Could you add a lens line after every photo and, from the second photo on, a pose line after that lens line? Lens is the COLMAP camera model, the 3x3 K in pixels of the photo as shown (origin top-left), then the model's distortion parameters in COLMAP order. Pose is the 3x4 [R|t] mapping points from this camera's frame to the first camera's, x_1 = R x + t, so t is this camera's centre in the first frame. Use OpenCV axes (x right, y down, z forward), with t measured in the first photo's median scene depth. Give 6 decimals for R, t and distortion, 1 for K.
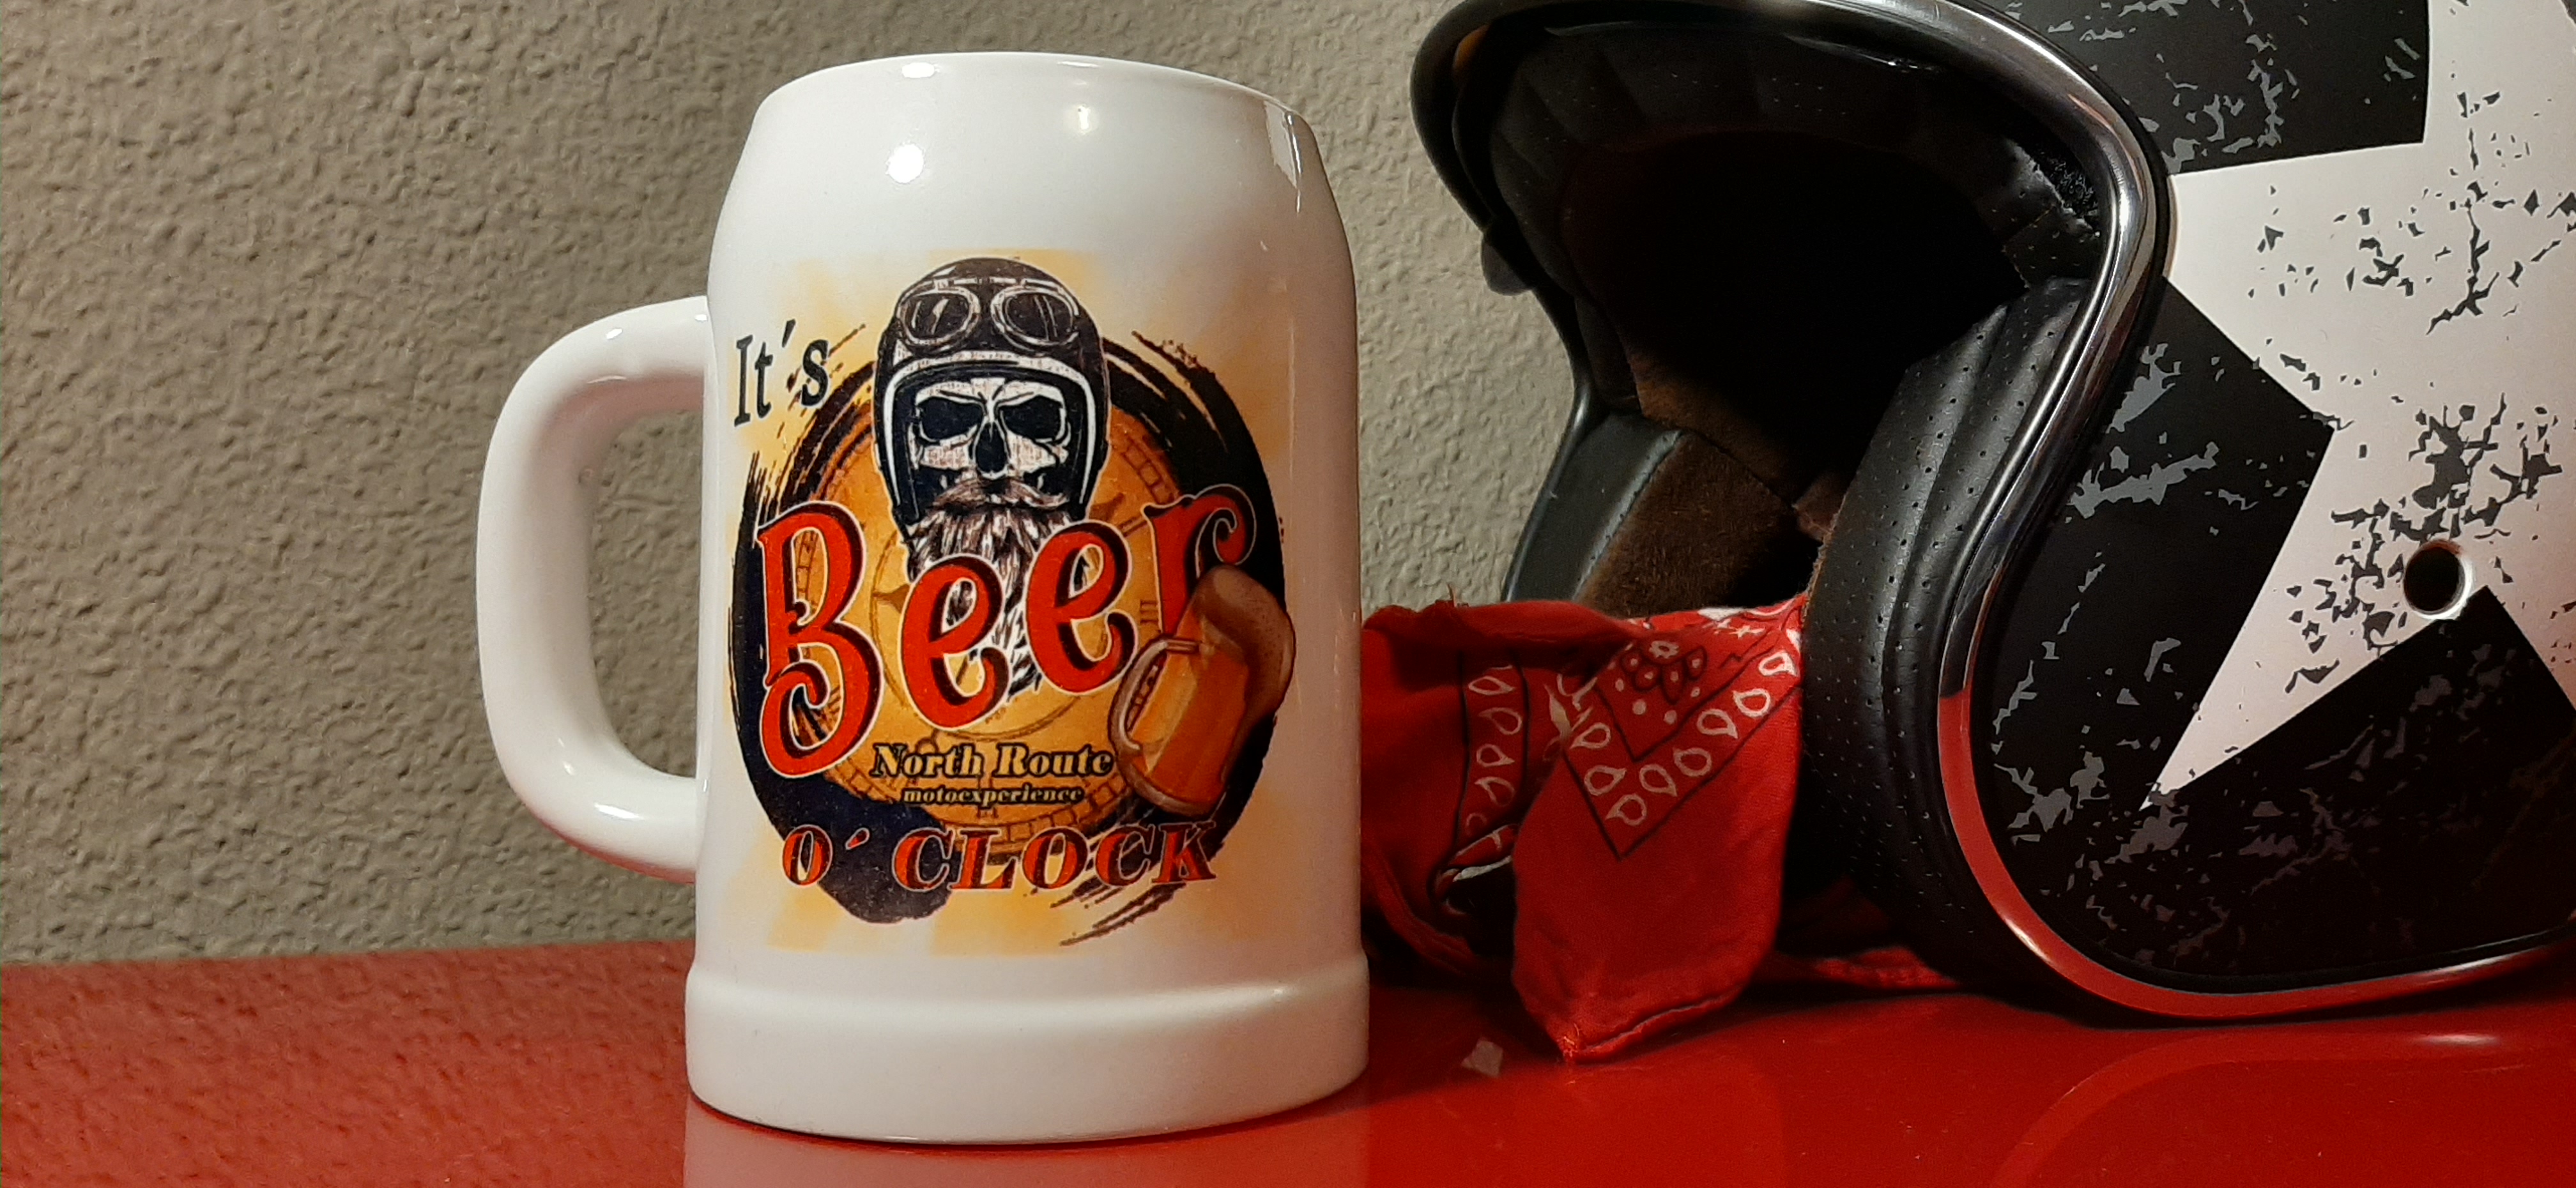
lens RADIAL K [[2007.2, 0, 1264.1], [0, 2007.2, 671.5], [0, 0, 1]] dist [0.008325, -0.077897]
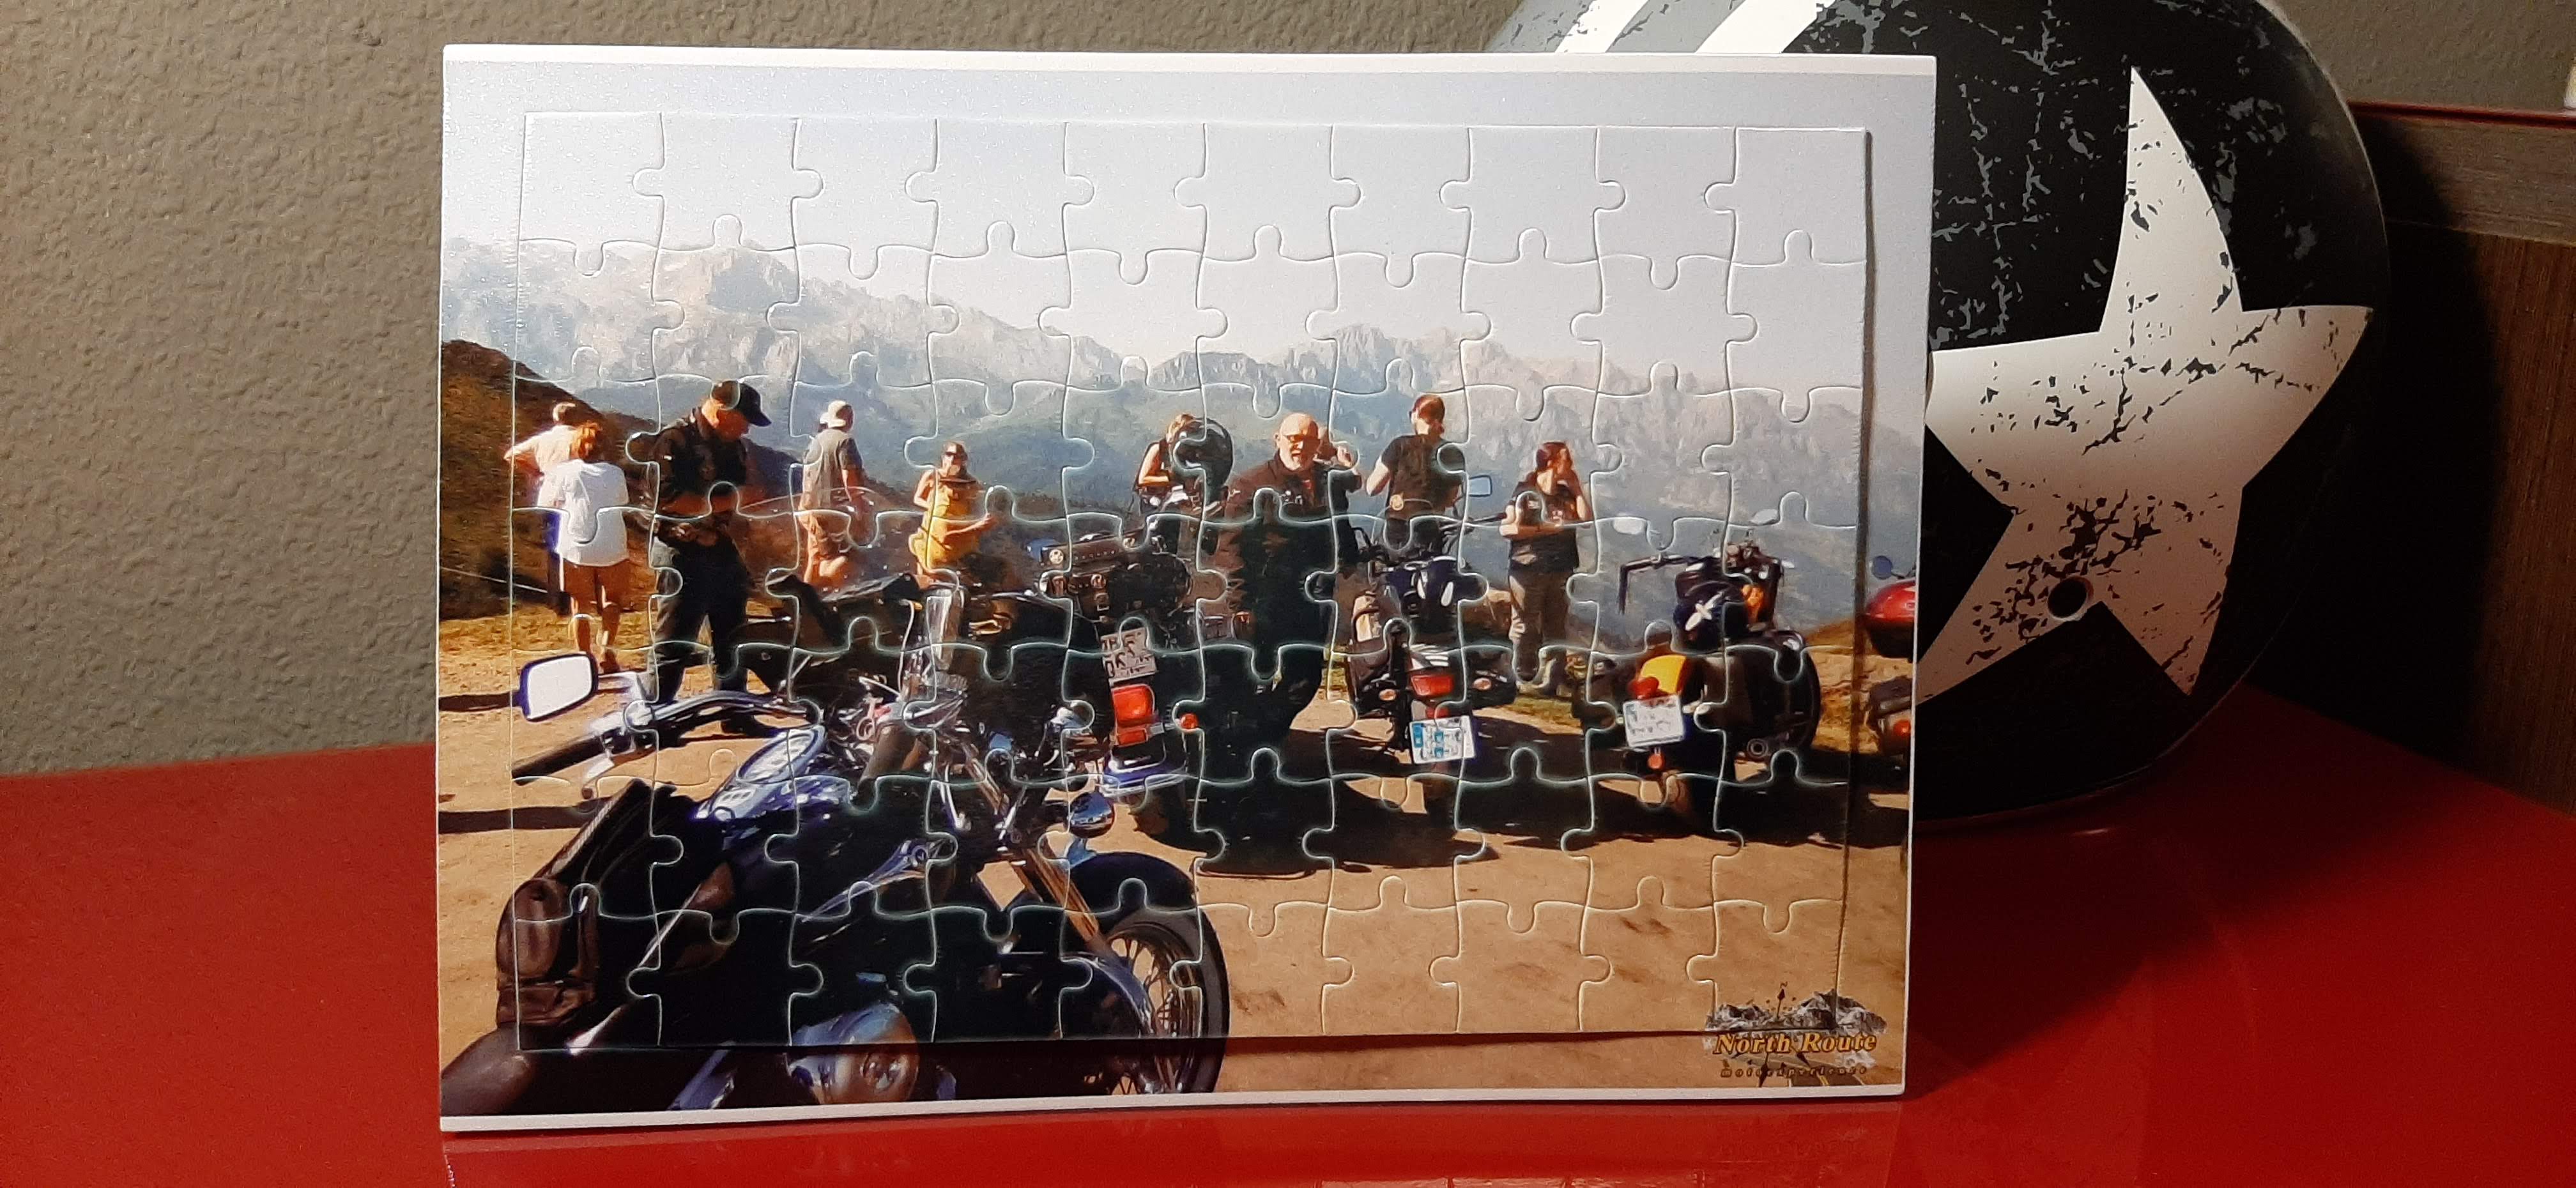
lens RADIAL K [[2007.2, 0, 1229.9], [0, 2007.2, 655.4], [0, 0, 1]] dist [0.008325, -0.077897]
pose [[0.999906, 0.013711, -0.000449, -0.095468], [-0.012946, 0.953976, 0.299604, -0.485655], [0.004536, -0.299570, 0.954063, -0.580264]]
